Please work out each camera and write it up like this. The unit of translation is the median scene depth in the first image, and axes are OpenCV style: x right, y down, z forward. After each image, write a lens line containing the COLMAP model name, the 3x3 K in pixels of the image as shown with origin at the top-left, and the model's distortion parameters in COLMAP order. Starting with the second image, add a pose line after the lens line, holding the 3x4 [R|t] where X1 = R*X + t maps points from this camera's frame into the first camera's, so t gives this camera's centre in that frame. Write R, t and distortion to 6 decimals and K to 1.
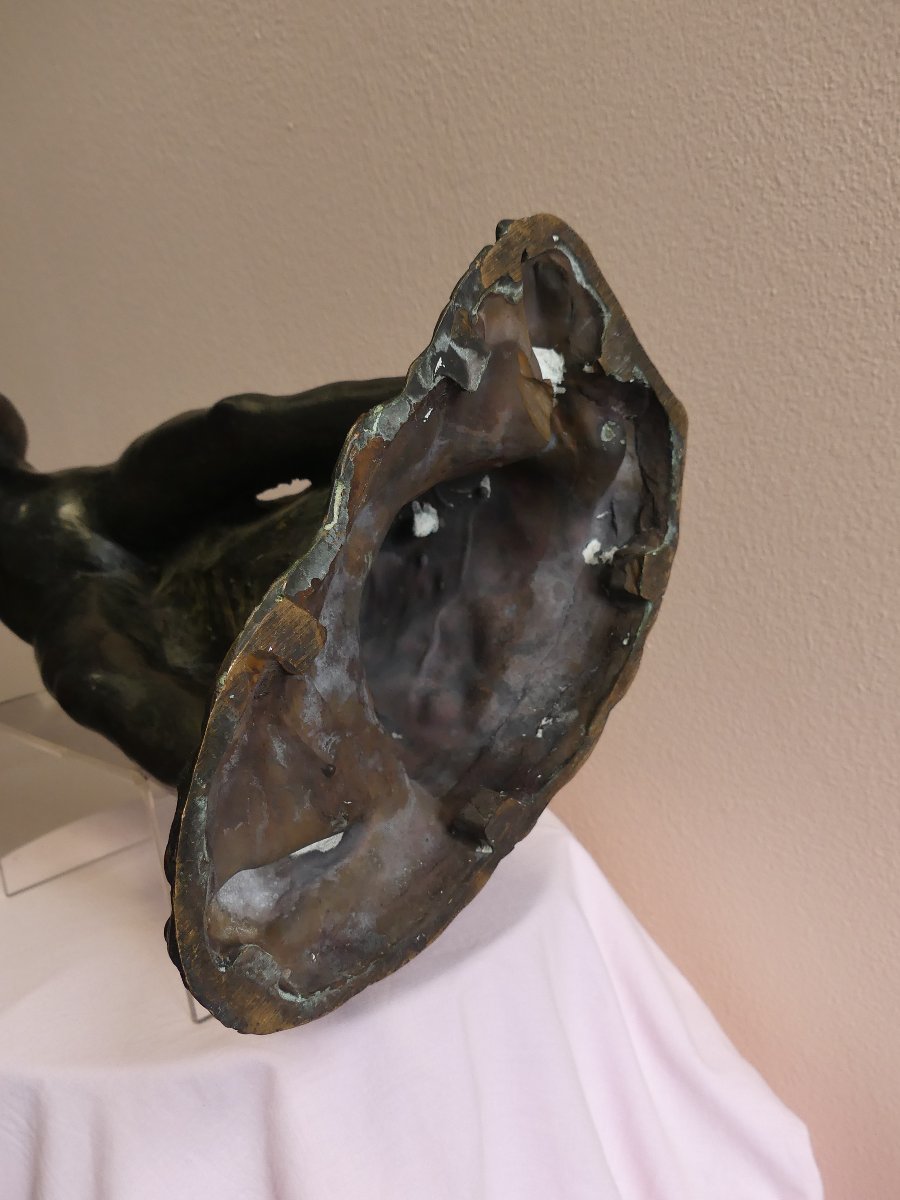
lens RADIAL K [[1221.2, 0, 450.0], [0, 1221.2, 595.5], [0, 0, 1]] dist [-0.024853, 0.000000]
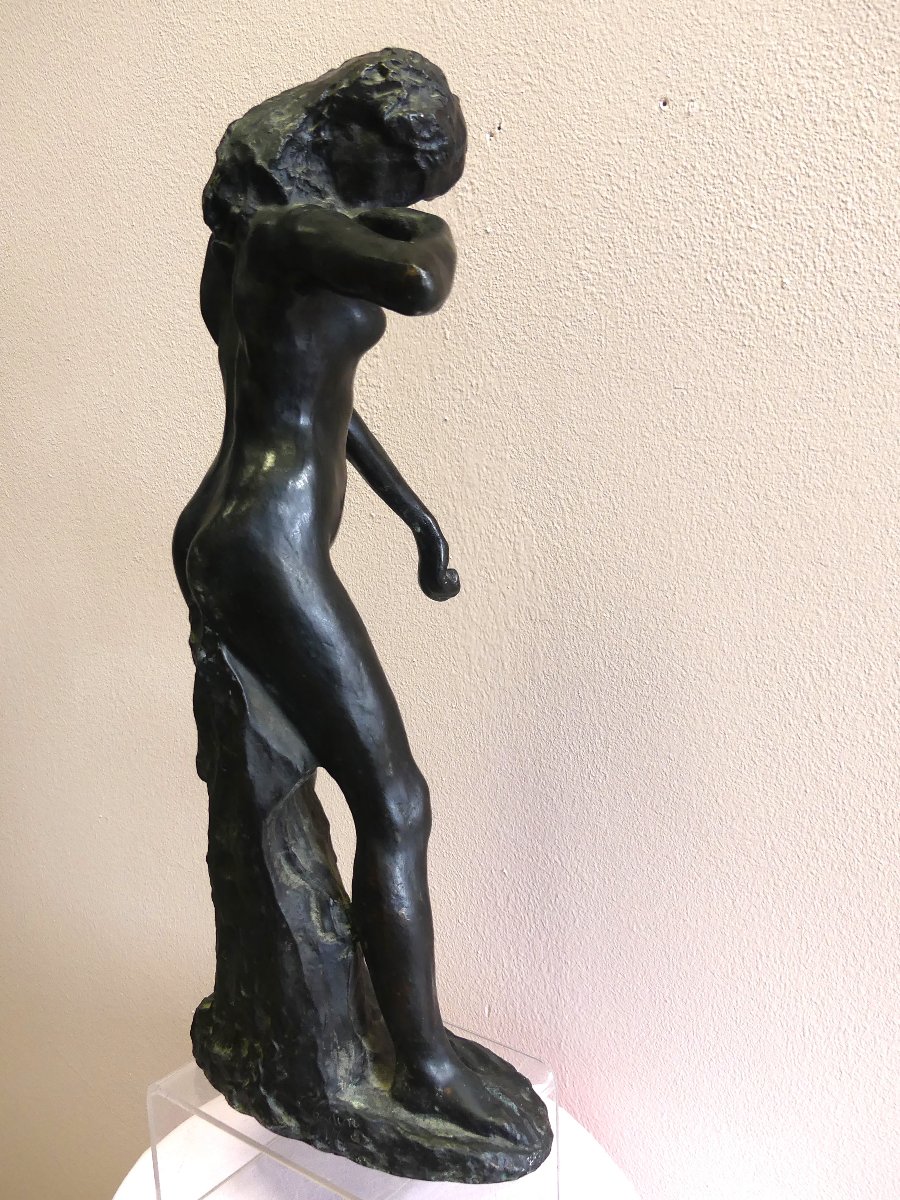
lens RADIAL K [[1221.2, 0, 454.9], [0, 1221.2, 588.3], [0, 0, 1]] dist [-0.024853, 0.000000]
pose [[0.978309, 0.063081, 0.197314, -0.402599], [-0.061877, 0.998008, -0.012267, -0.434096], [-0.197695, -0.000208, 0.980263, -0.256798]]
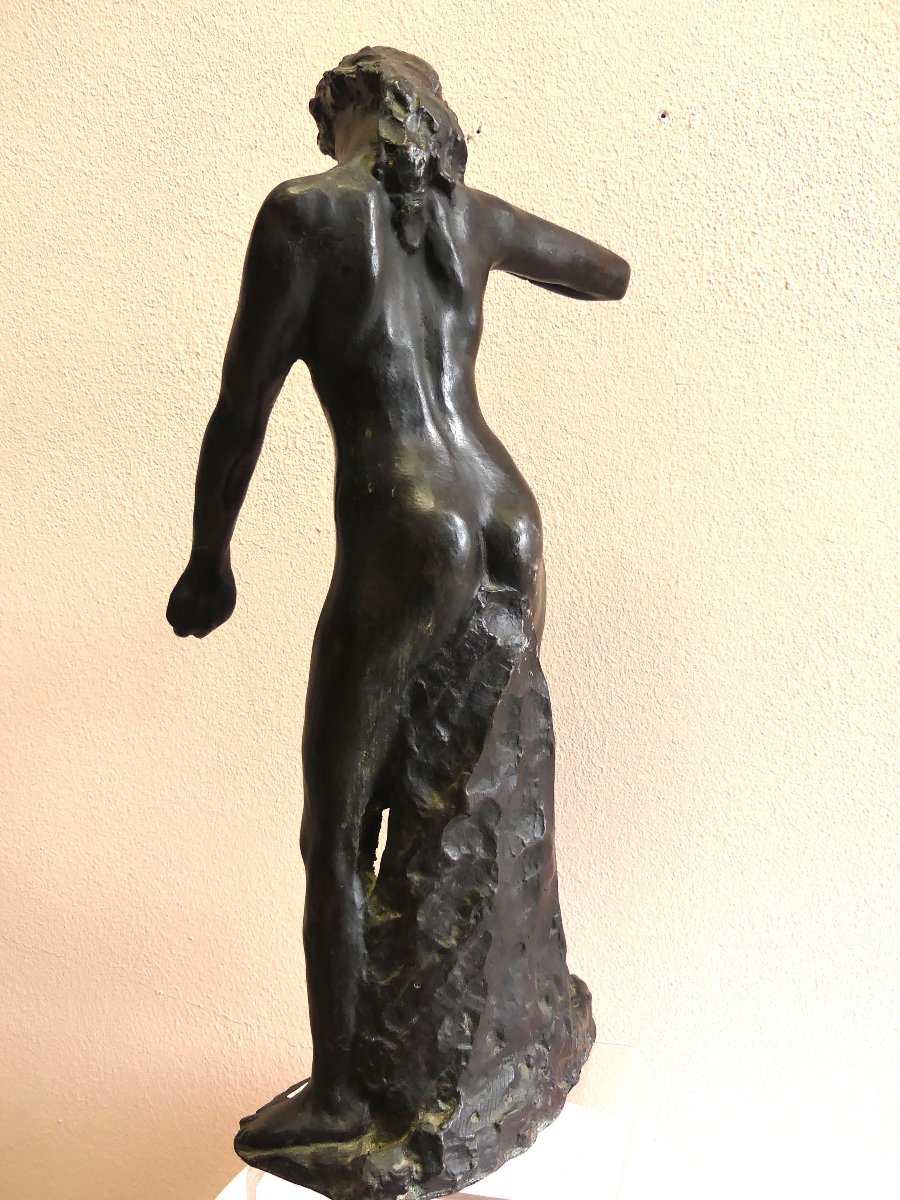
lens RADIAL K [[1221.2, 0, 461.1], [0, 1221.2, 586.0], [0, 0, 1]] dist [-0.024853, 0.000000]
pose [[0.844283, 0.021825, 0.535453, -0.886601], [0.022722, 0.996814, -0.076456, -0.348023], [-0.535416, 0.076717, 0.841097, -0.020210]]
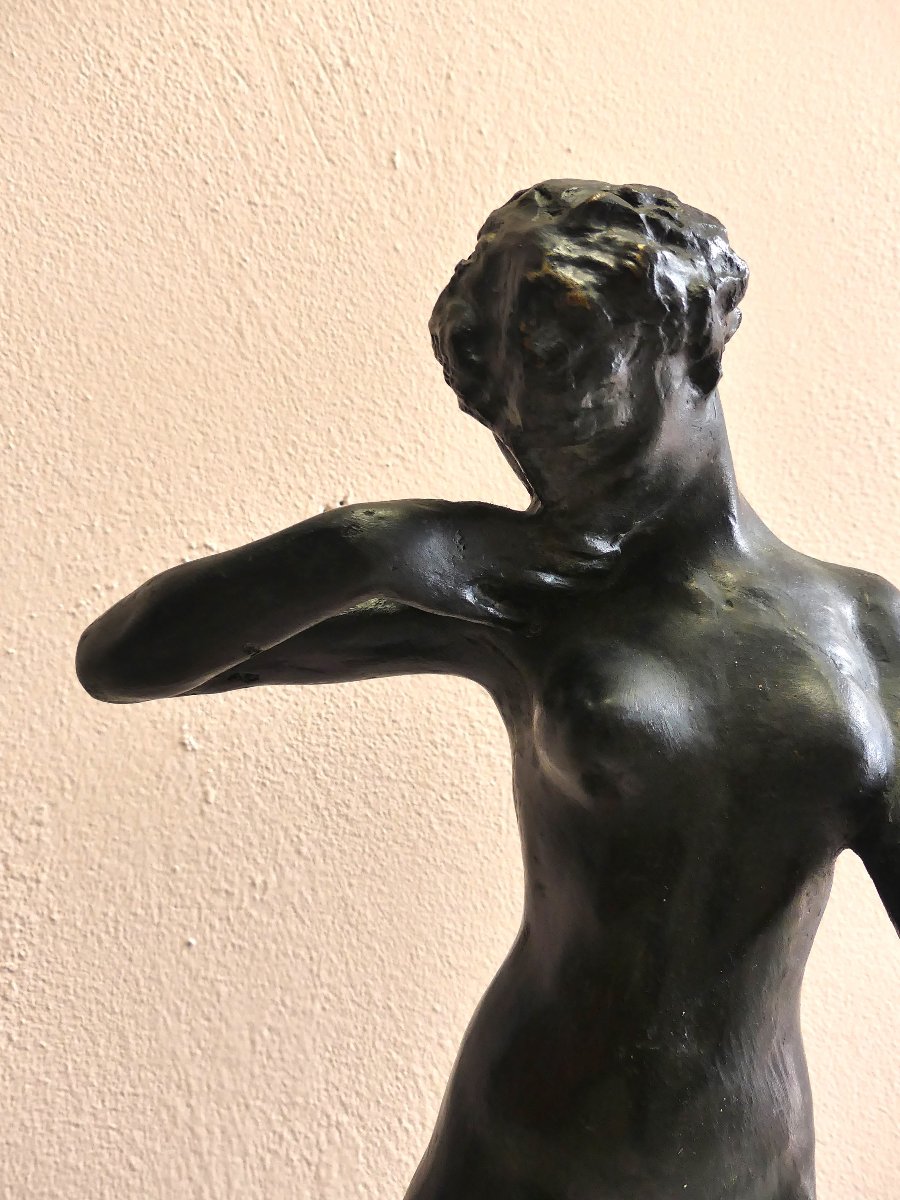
lens RADIAL K [[1221.2, 0, 450.1], [0, 1221.2, 588.6], [0, 0, 1]] dist [-0.024853, 0.000000]
pose [[0.466059, 0.342792, 0.815648, -0.845343], [0.080608, 0.901608, -0.424978, -0.510369], [-0.881074, 0.263812, 0.392571, 0.705976]]
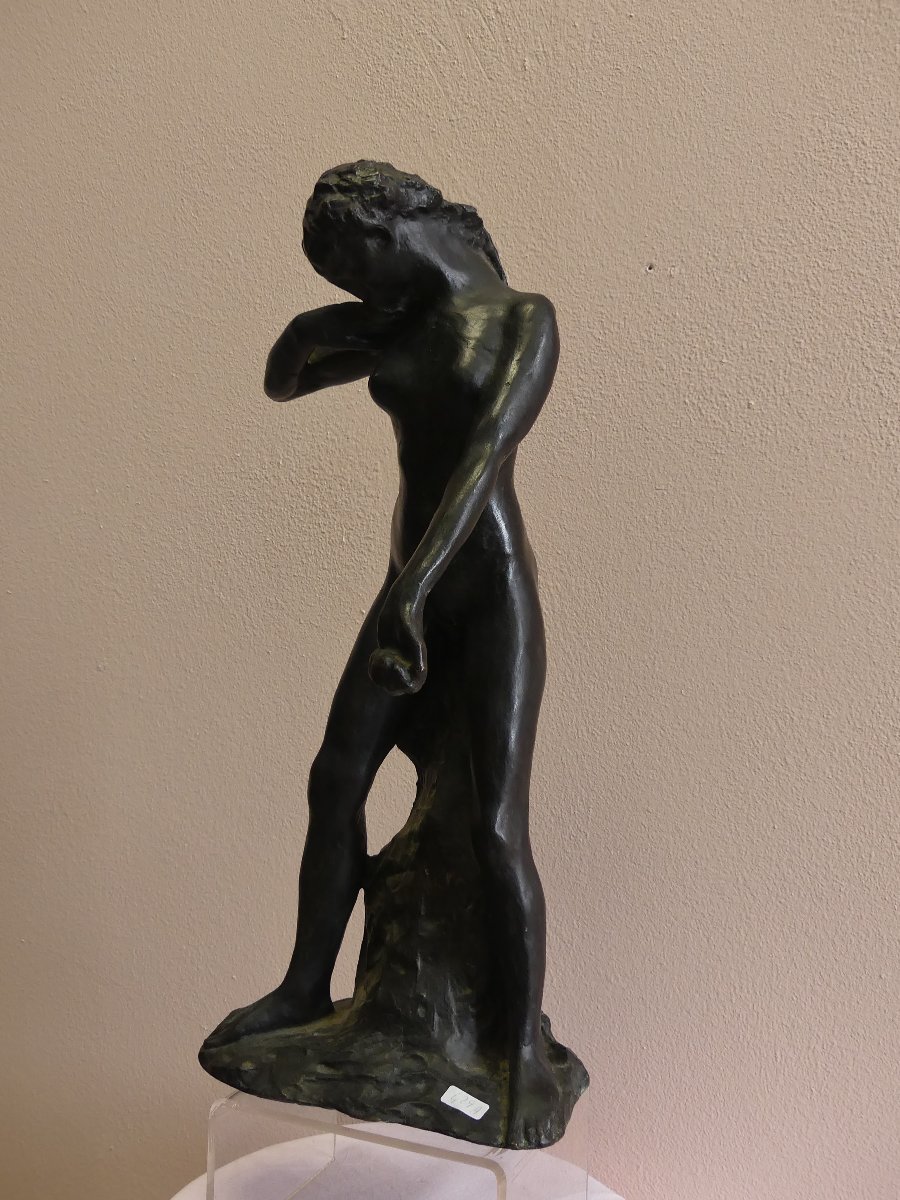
lens RADIAL K [[1221.2, 0, 461.3], [0, 1221.2, 587.0], [0, 0, 1]] dist [-0.024853, 0.000000]
pose [[0.920364, 0.153927, 0.359496, -0.727877], [-0.066099, 0.967282, -0.244942, -0.135984], [-0.385437, 0.201674, 0.900425, -0.332094]]
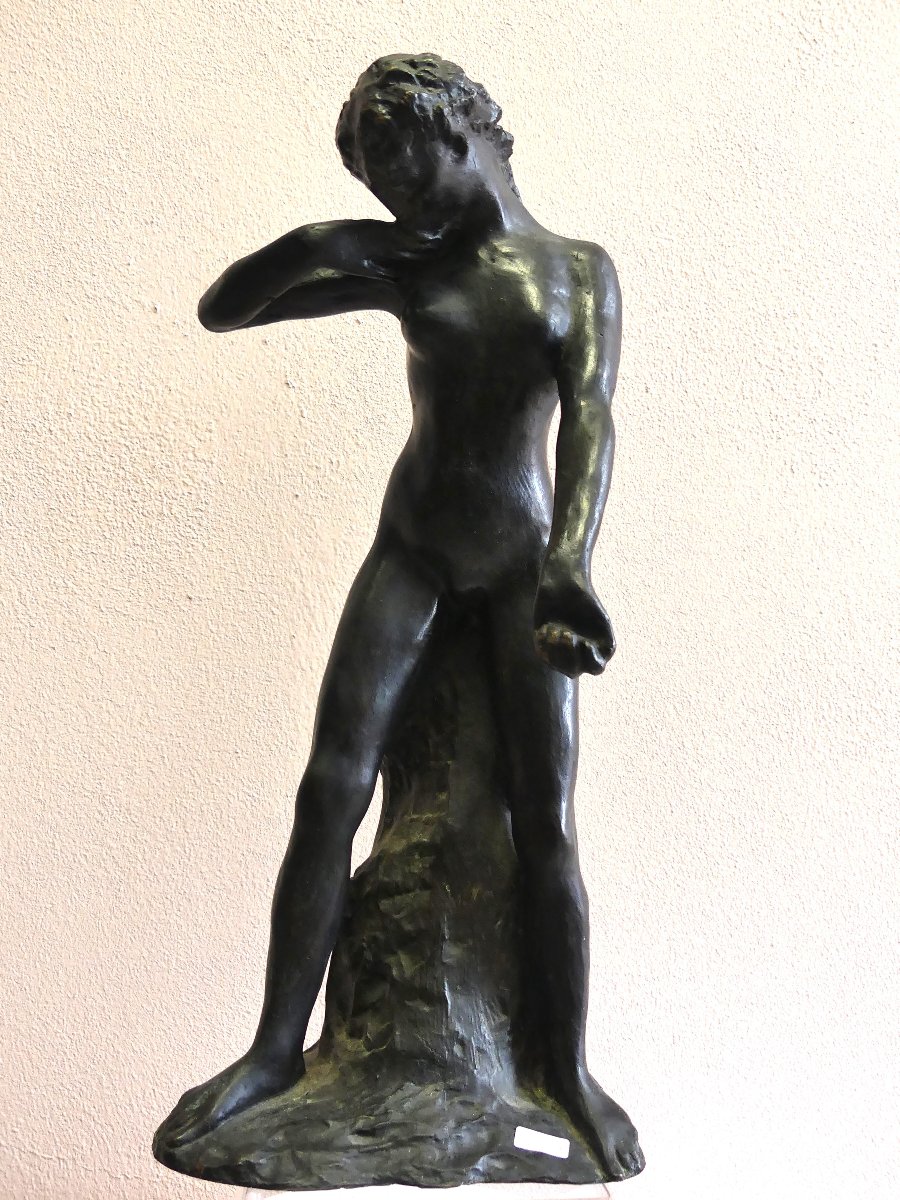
lens RADIAL K [[1221.2, 0, 451.7], [0, 1221.2, 591.8], [0, 0, 1]] dist [-0.024853, 0.000000]
pose [[0.627478, 0.163791, 0.761212, -1.176862], [0.053799, 0.966168, -0.252239, -0.139071], [-0.776773, 0.199227, 0.597438, 0.215771]]
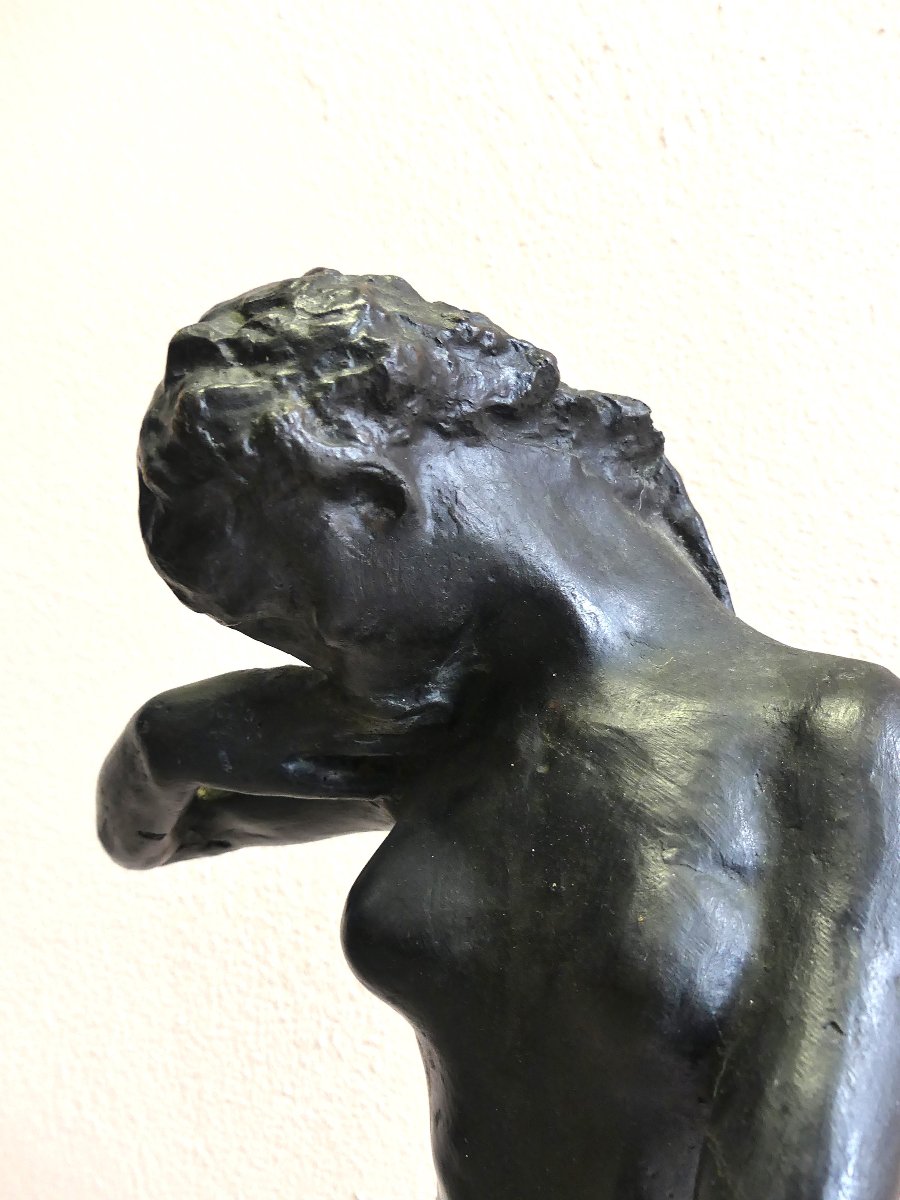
lens RADIAL K [[1221.2, 0, 460.1], [0, 1221.2, 598.4], [0, 0, 1]] dist [-0.024853, 0.000000]
pose [[0.930028, 0.191667, 0.313548, -0.492437], [-0.063279, 0.923996, -0.377131, -0.625612], [-0.362001, 0.330901, 0.871470, 0.438262]]
